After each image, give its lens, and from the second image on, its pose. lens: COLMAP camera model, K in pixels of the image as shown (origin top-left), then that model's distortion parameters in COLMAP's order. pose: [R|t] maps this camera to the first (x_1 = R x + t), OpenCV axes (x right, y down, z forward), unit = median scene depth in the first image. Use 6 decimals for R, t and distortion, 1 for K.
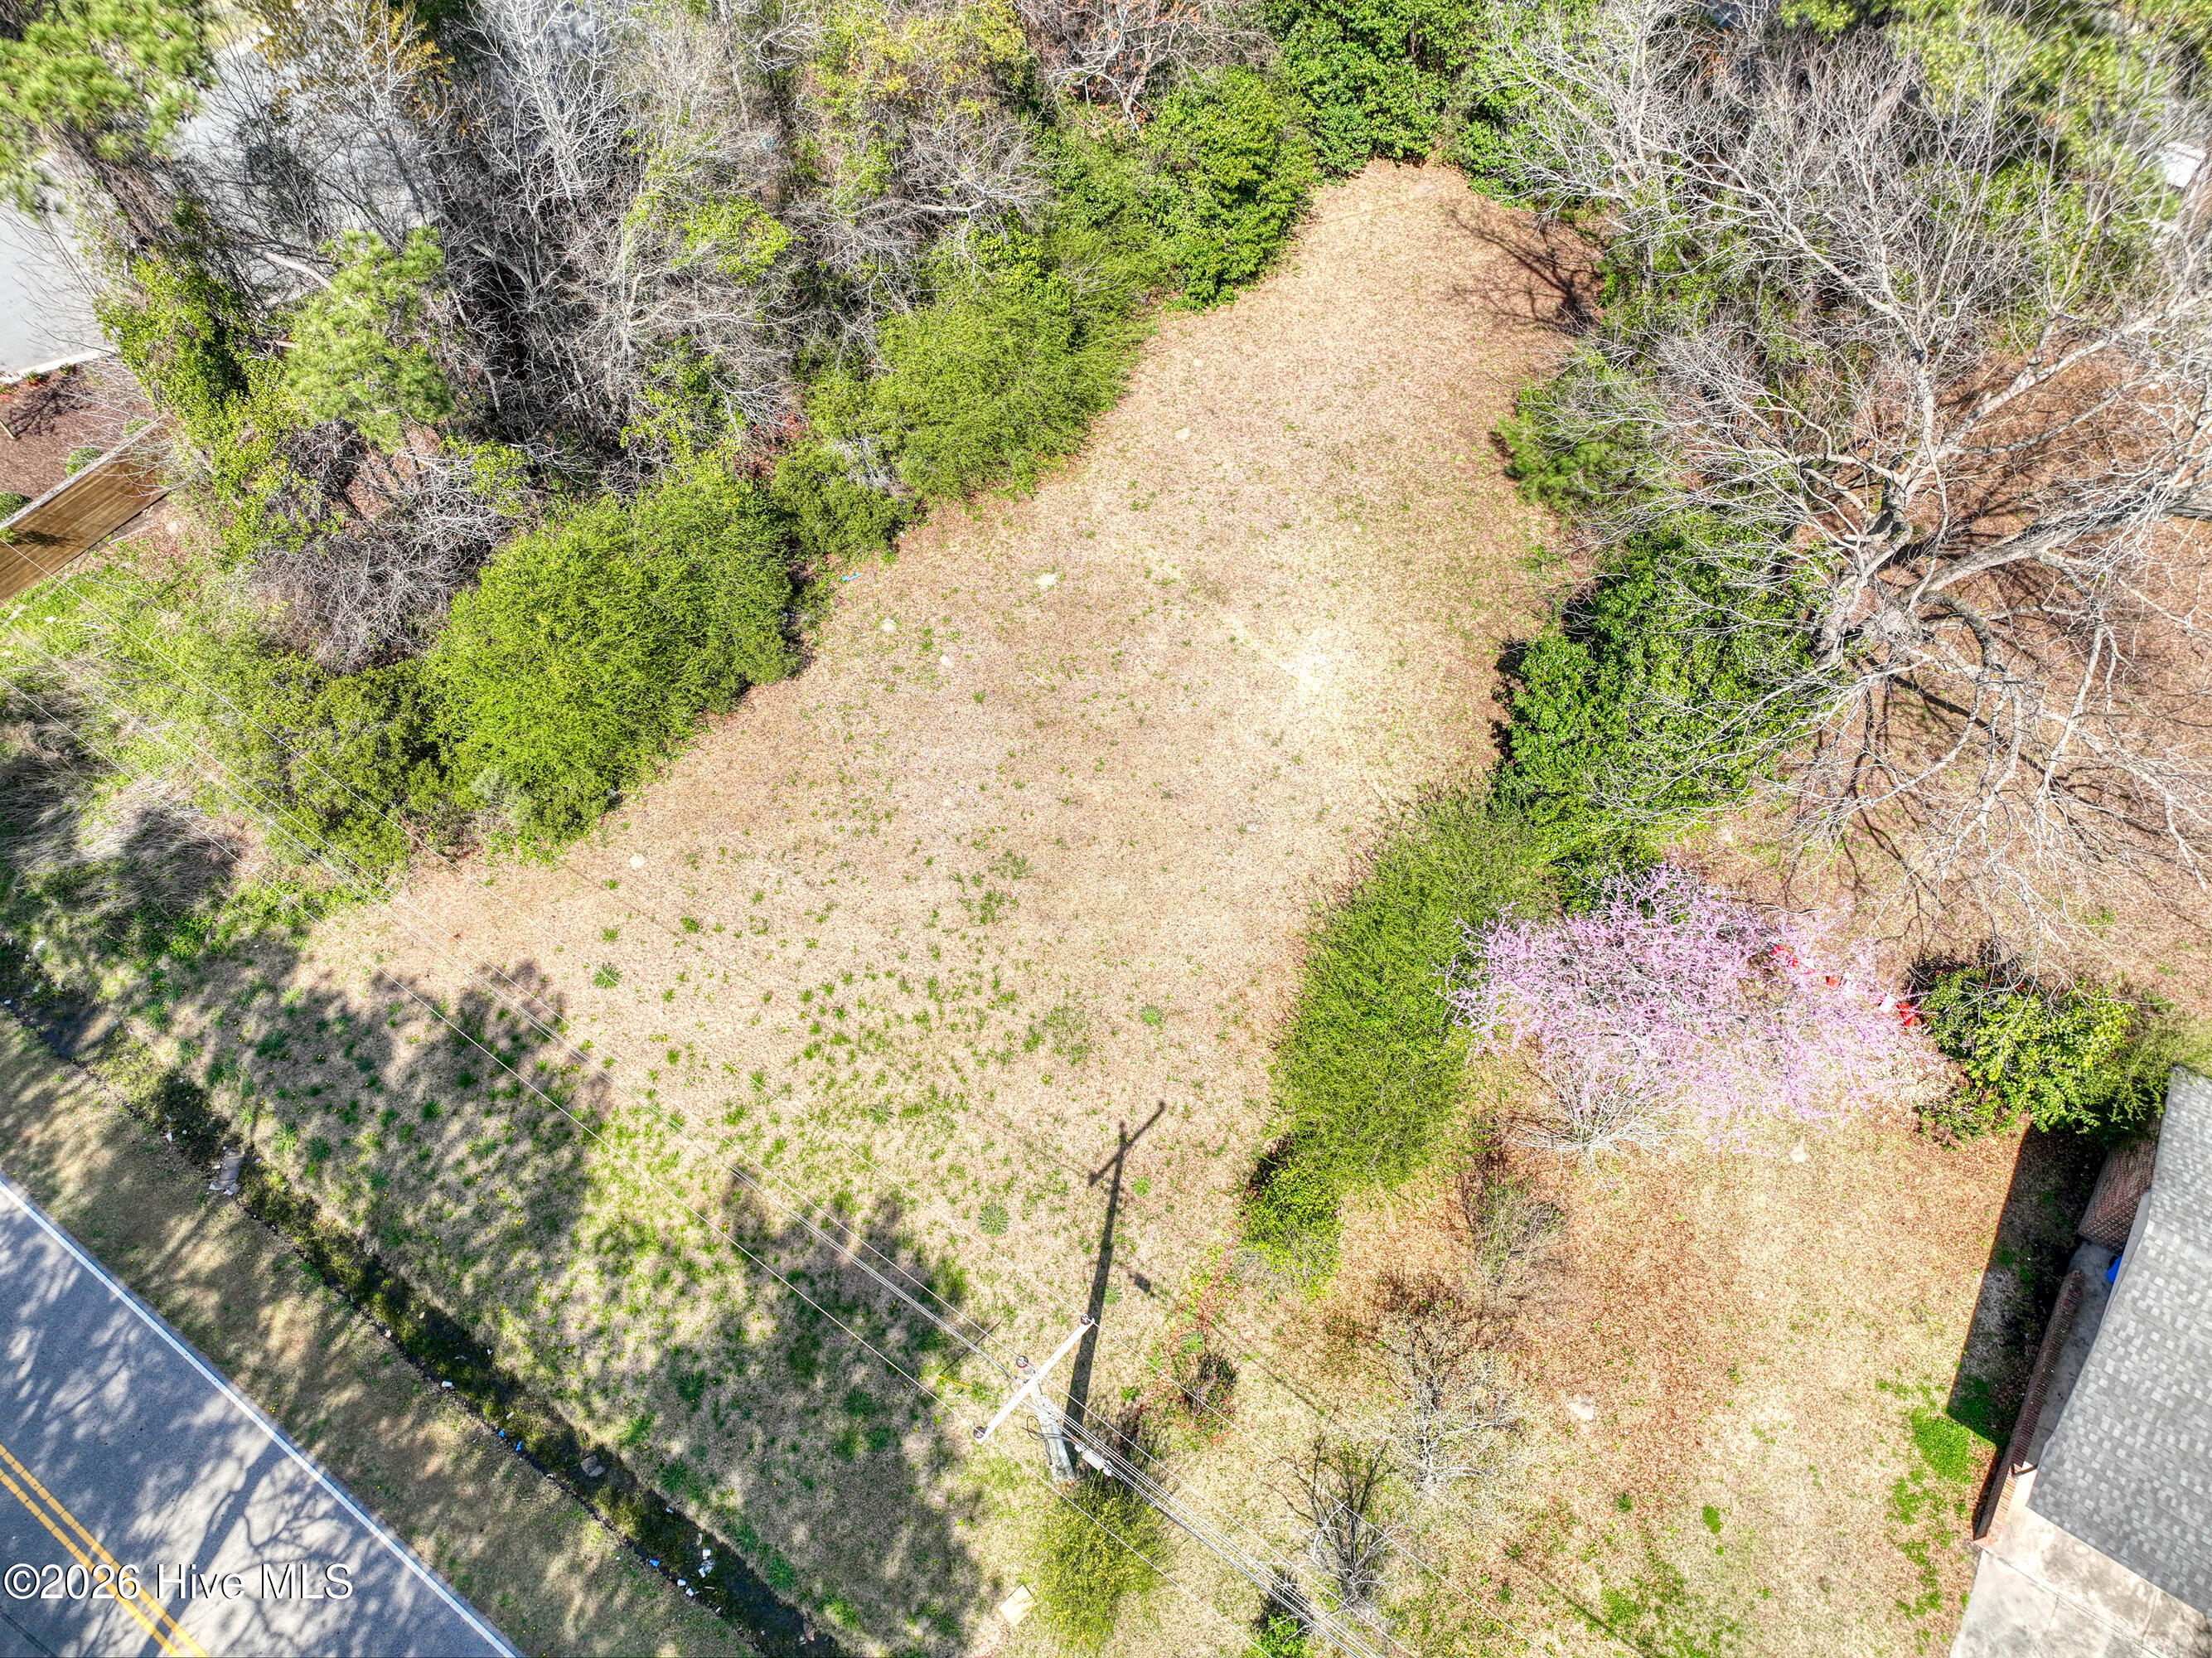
lens RADIAL K [[1549.6, 0, 1104.5], [0, 1549.6, 833.8], [0, 0, 1]] dist [-0.001948, 0.018113]
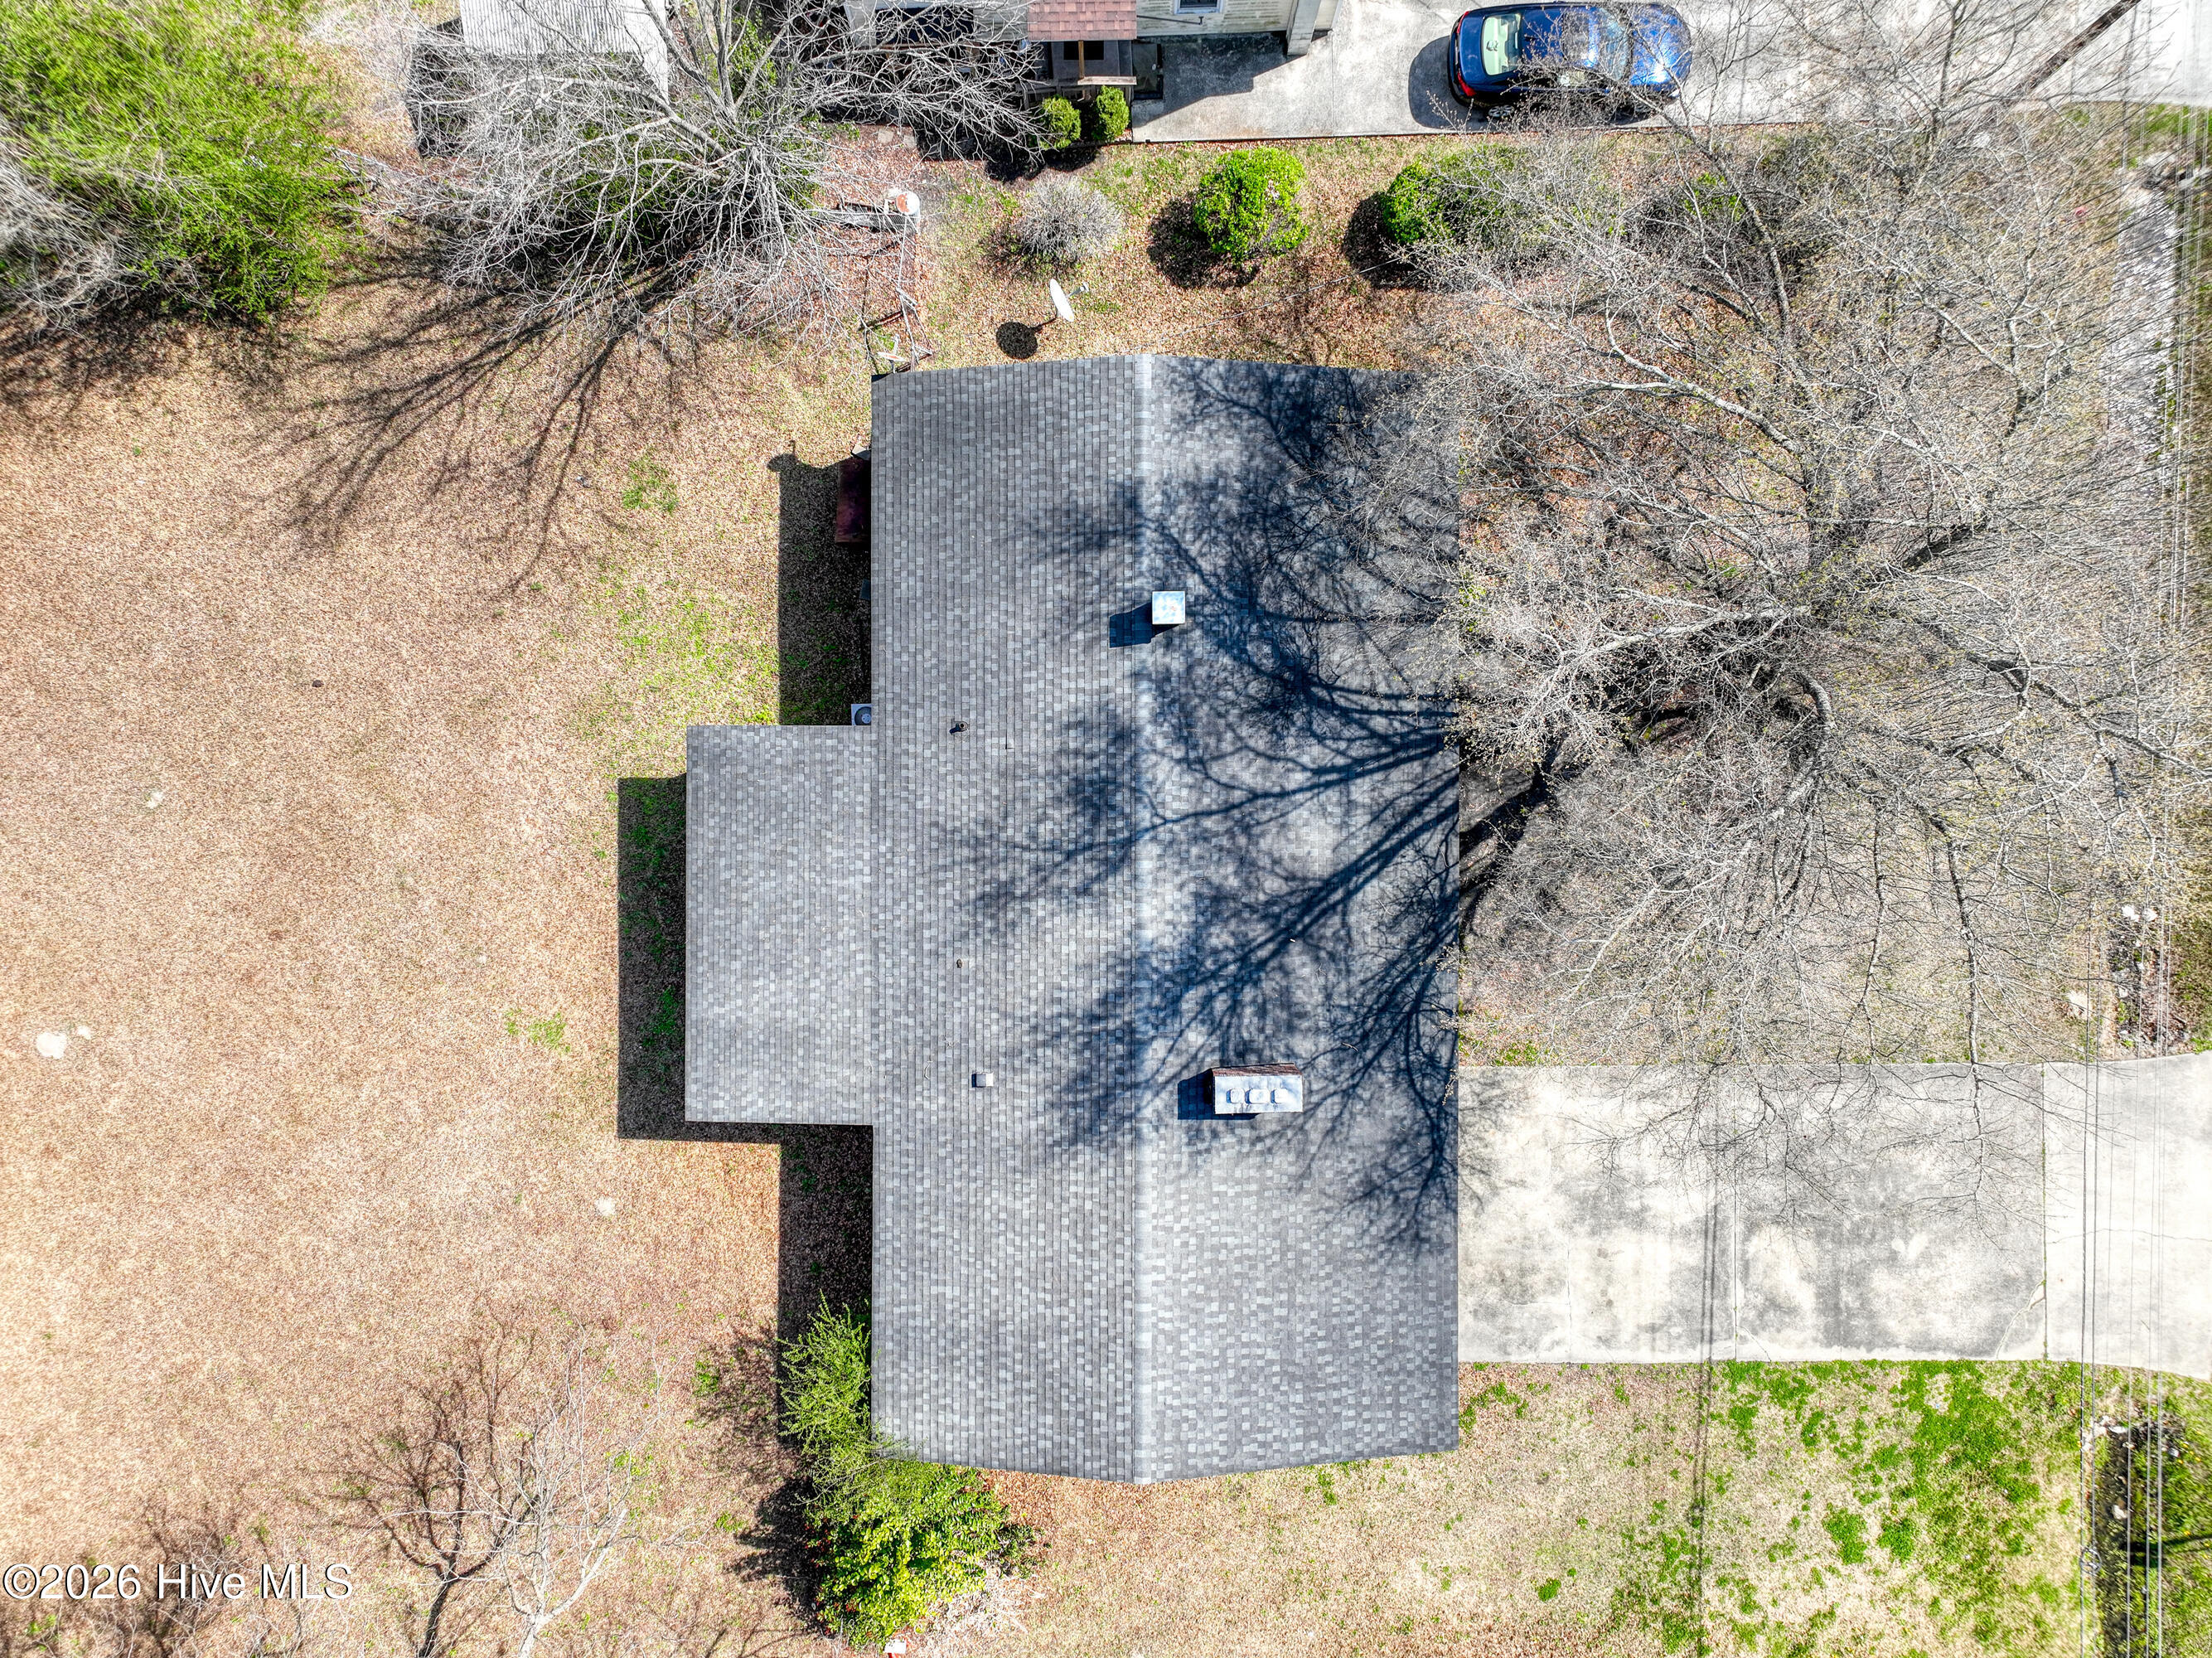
lens RADIAL K [[1549.6, 0, 1106.3], [0, 1549.6, 831.1], [0, 0, 1]] dist [-0.001948, 0.018113]
pose [[-0.568559, -0.822618, -0.006359, 0.817860], [0.686790, -0.478907, 0.546779, -0.059703], [-0.452836, 0.306509, 0.837253, 0.114804]]
